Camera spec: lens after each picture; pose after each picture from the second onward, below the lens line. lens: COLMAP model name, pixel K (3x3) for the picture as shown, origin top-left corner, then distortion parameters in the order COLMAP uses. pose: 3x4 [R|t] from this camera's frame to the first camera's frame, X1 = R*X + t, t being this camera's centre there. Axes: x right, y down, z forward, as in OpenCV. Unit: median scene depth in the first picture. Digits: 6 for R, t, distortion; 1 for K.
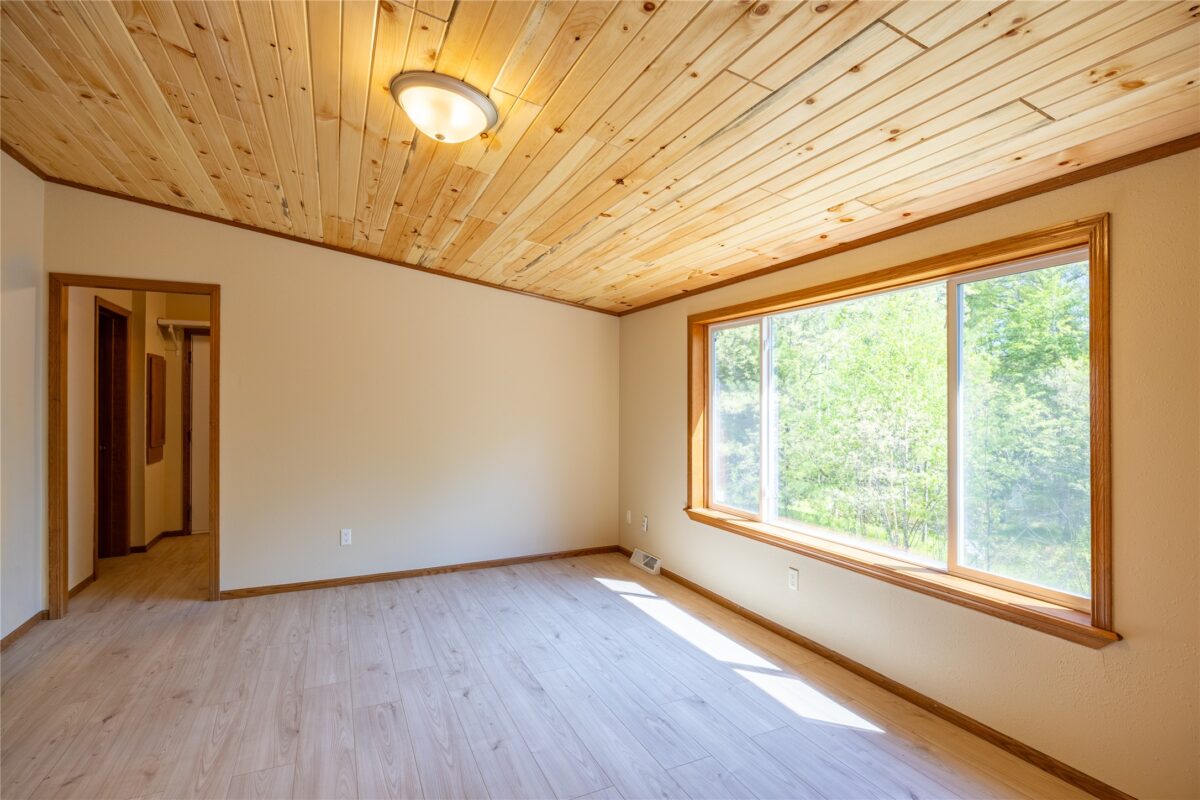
lens RADIAL K [[590.3, 0, 593.6], [0, 590.3, 394.6], [0, 0, 1]] dist [-0.012868, -0.000468]
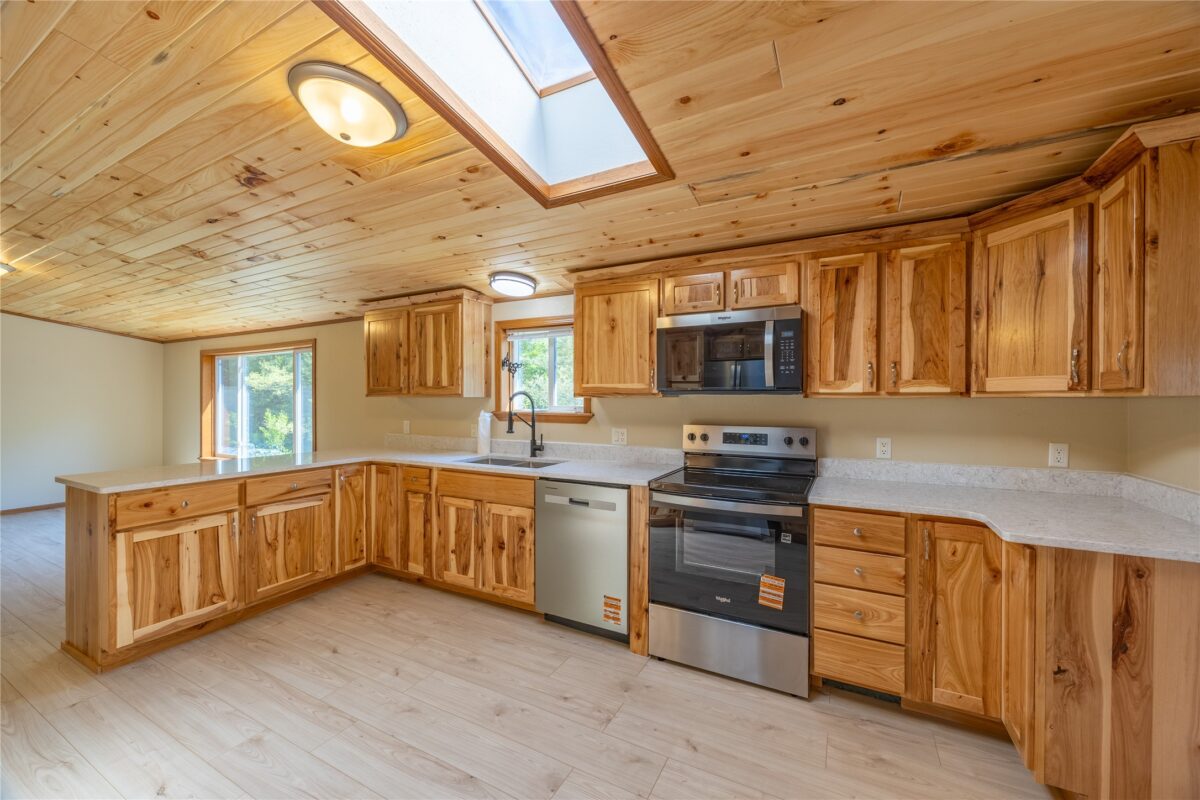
lens RADIAL K [[466.0, 0, 597.8], [0, 466.0, 401.0], [0, 0, 1]] dist [-0.001644, 0.001105]
pose [[0.791711, -0.000779, 0.610895, 0.268815], [-0.013464, 0.999734, 0.018724, -0.023205], [-0.610747, -0.023049, 0.791490, -0.925666]]
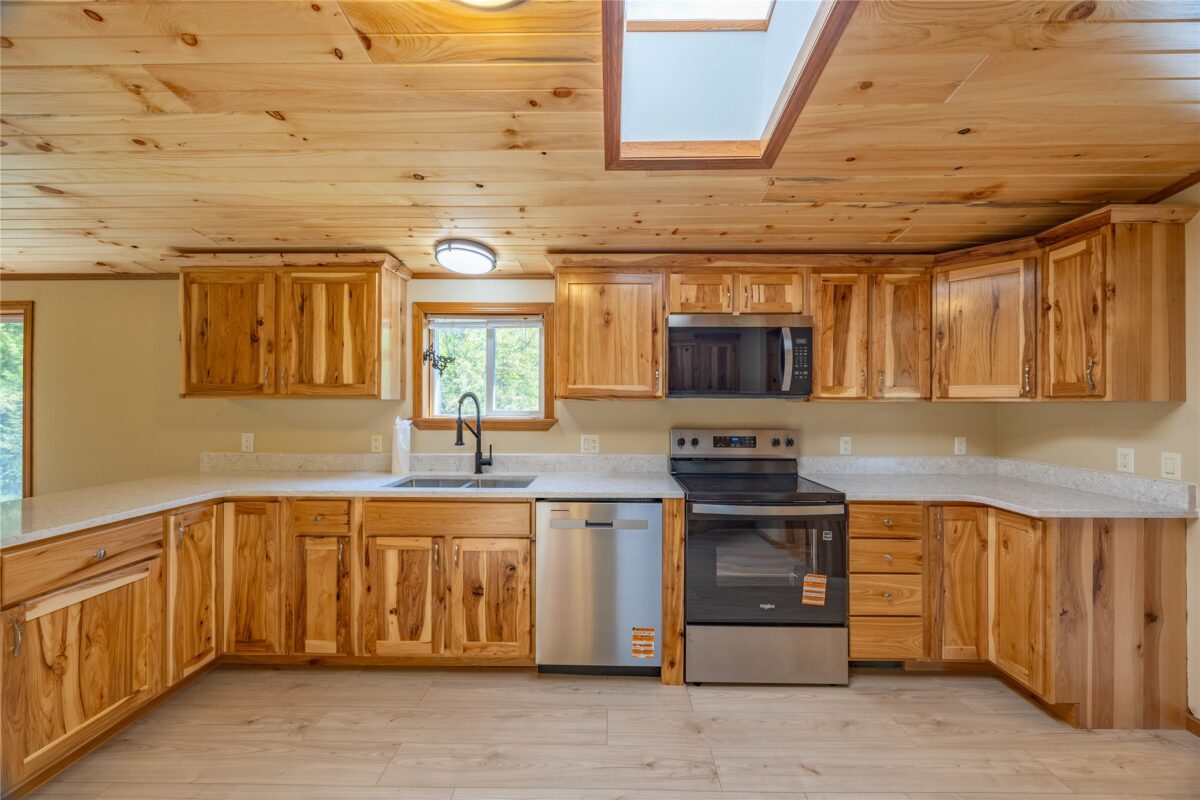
lens RADIAL K [[466.0, 0, 599.9], [0, 466.0, 400.7], [0, 0, 1]] dist [-0.001644, 0.001105]
pose [[0.424655, 0.007024, 0.905328, 0.147411], [-0.021045, 0.999776, 0.002114, -0.016601], [-0.905110, -0.019950, 0.424708, -0.634499]]
